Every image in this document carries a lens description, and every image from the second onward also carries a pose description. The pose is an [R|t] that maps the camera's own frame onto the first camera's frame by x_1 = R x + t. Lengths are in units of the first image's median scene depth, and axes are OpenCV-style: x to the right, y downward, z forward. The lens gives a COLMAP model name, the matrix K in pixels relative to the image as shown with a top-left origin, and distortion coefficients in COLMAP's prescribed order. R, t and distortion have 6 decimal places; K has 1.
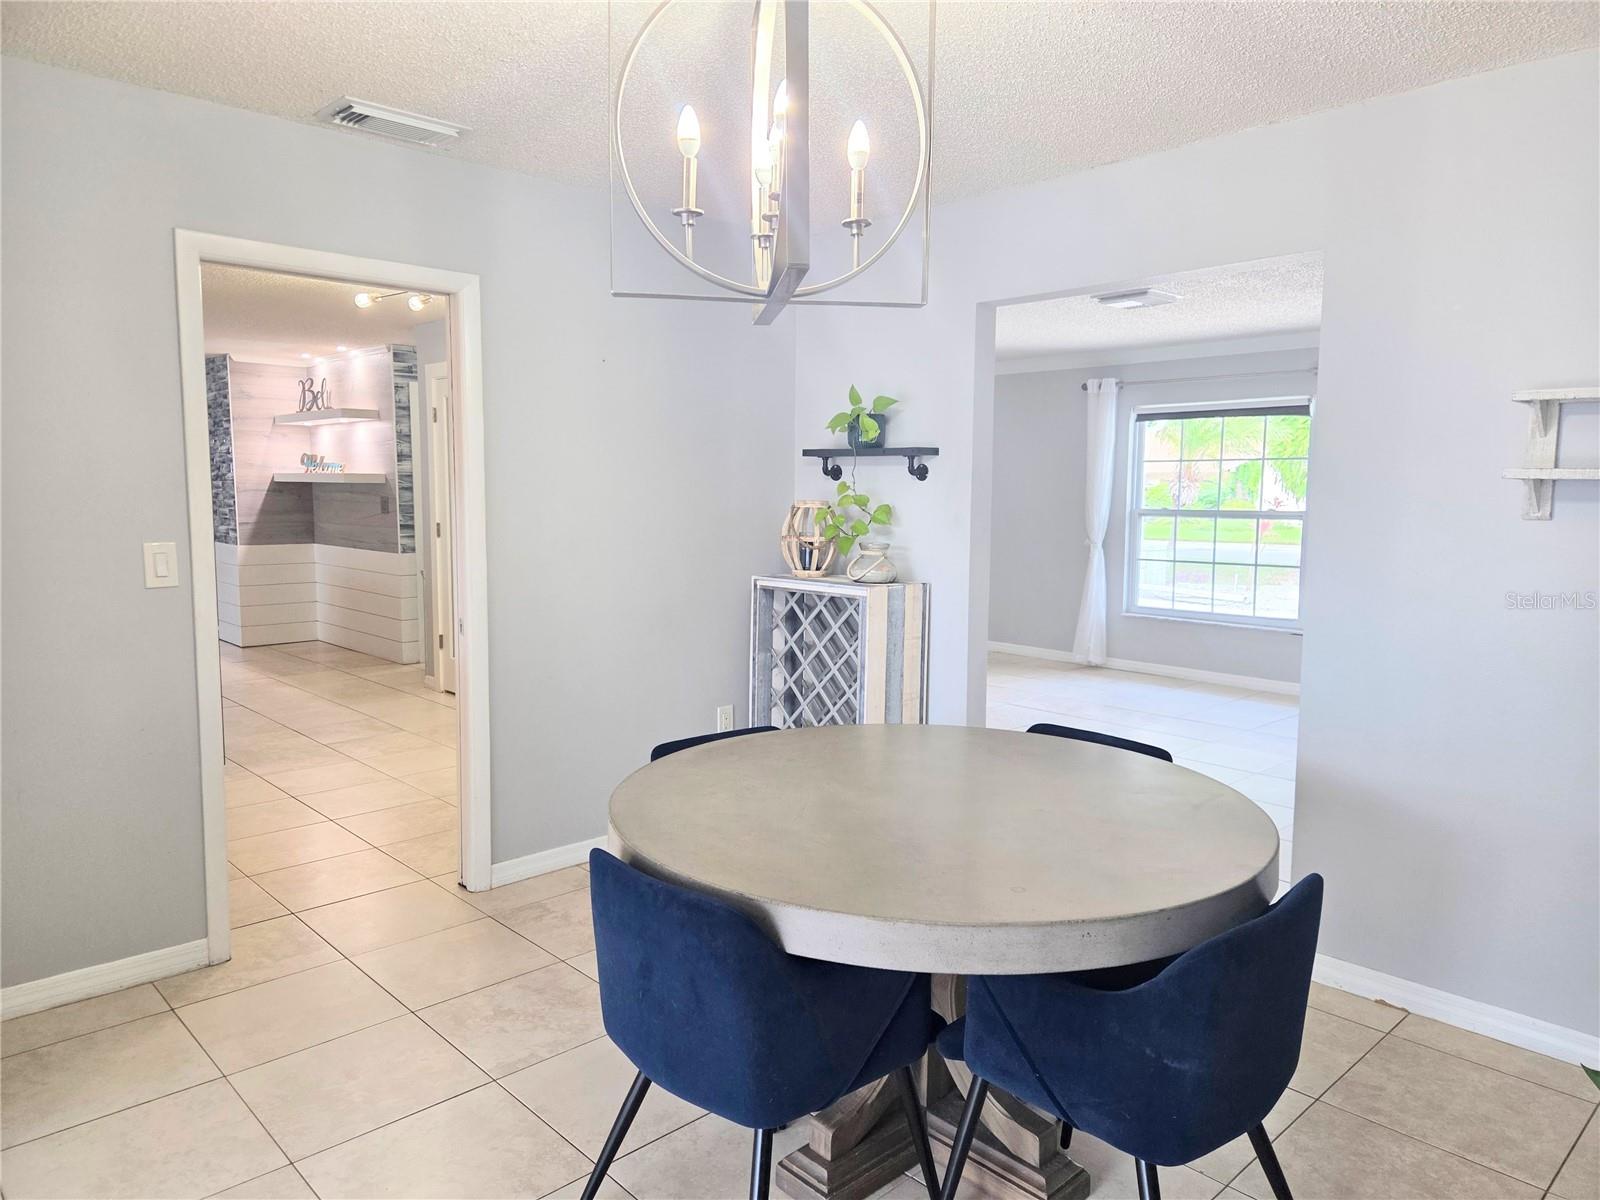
lens RADIAL K [[1079.5, 0, 800.0], [0, 1079.5, 600.0], [0, 0, 1]] dist [0.058475, -0.074792]
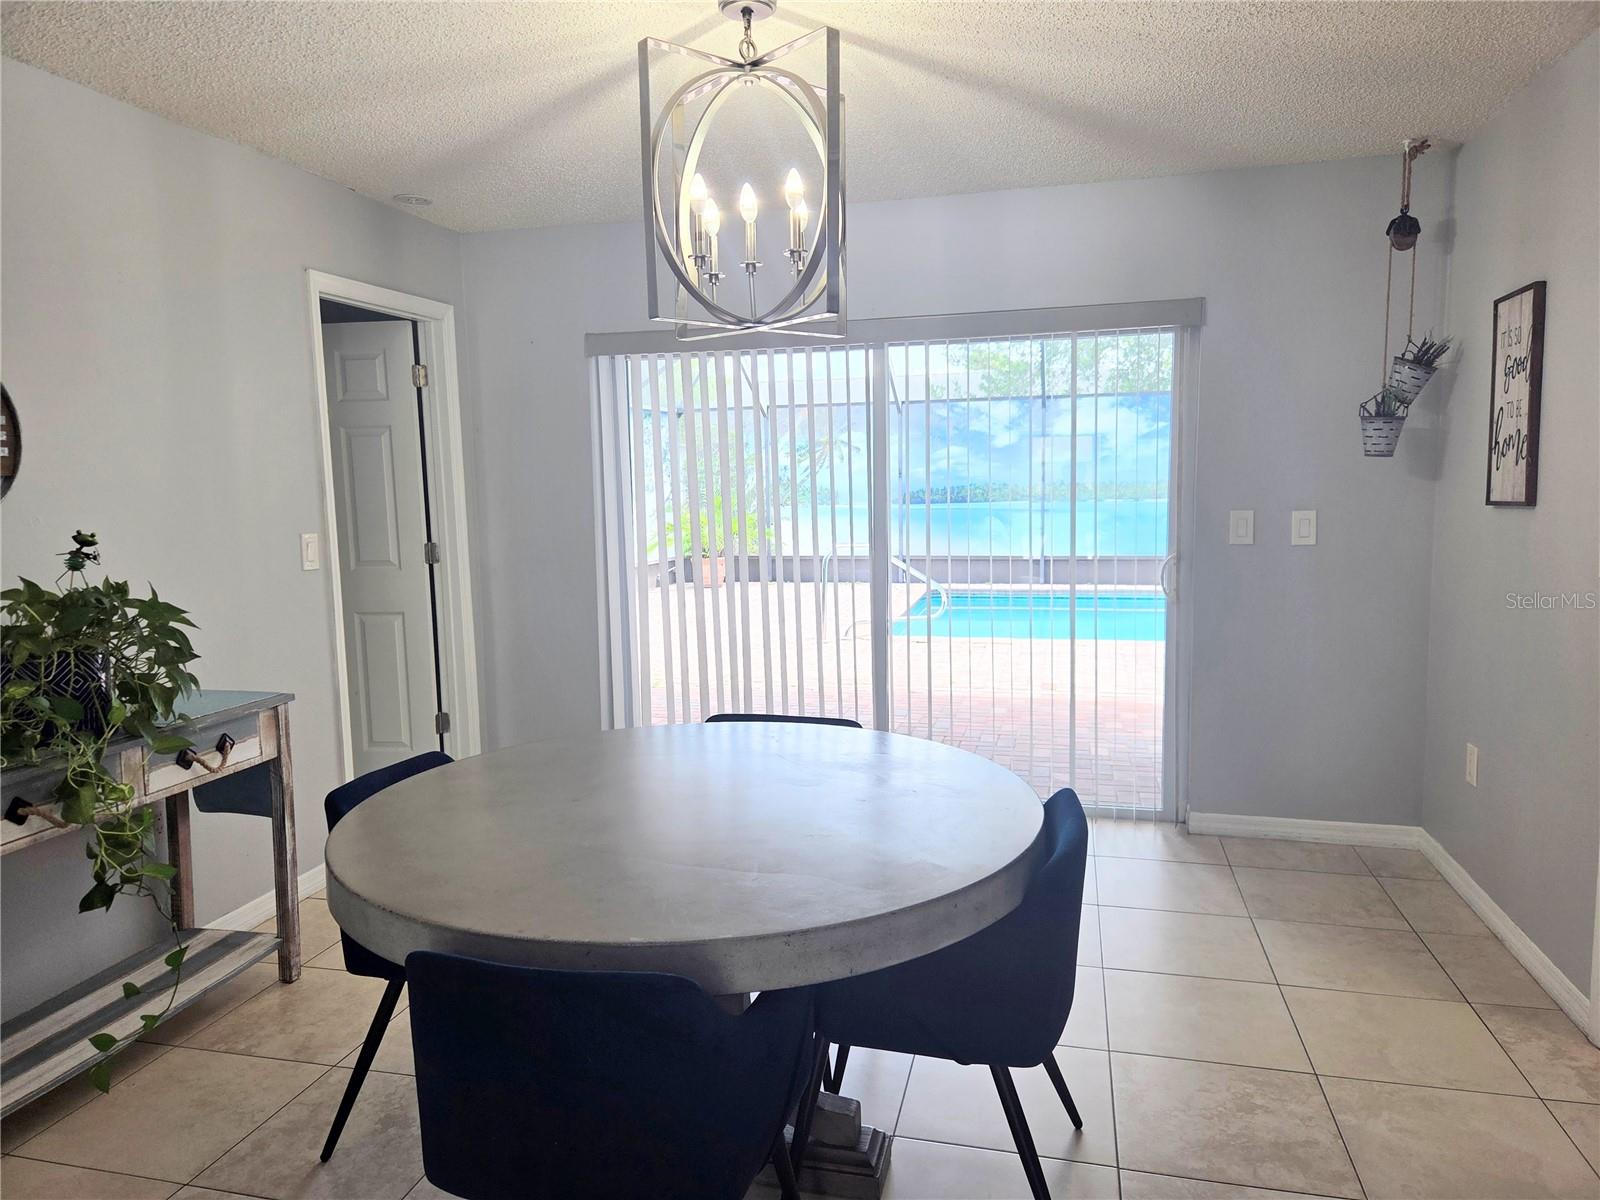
lens RADIAL K [[1079.5, 0, 800.0], [0, 1079.5, 600.0], [0, 0, 1]] dist [0.058475, -0.074792]
pose [[-0.848953, 0.071880, -0.523557, 0.394422], [-0.039591, 0.979272, 0.198642, -0.134443], [0.526983, 0.189366, -0.828510, 1.369253]]
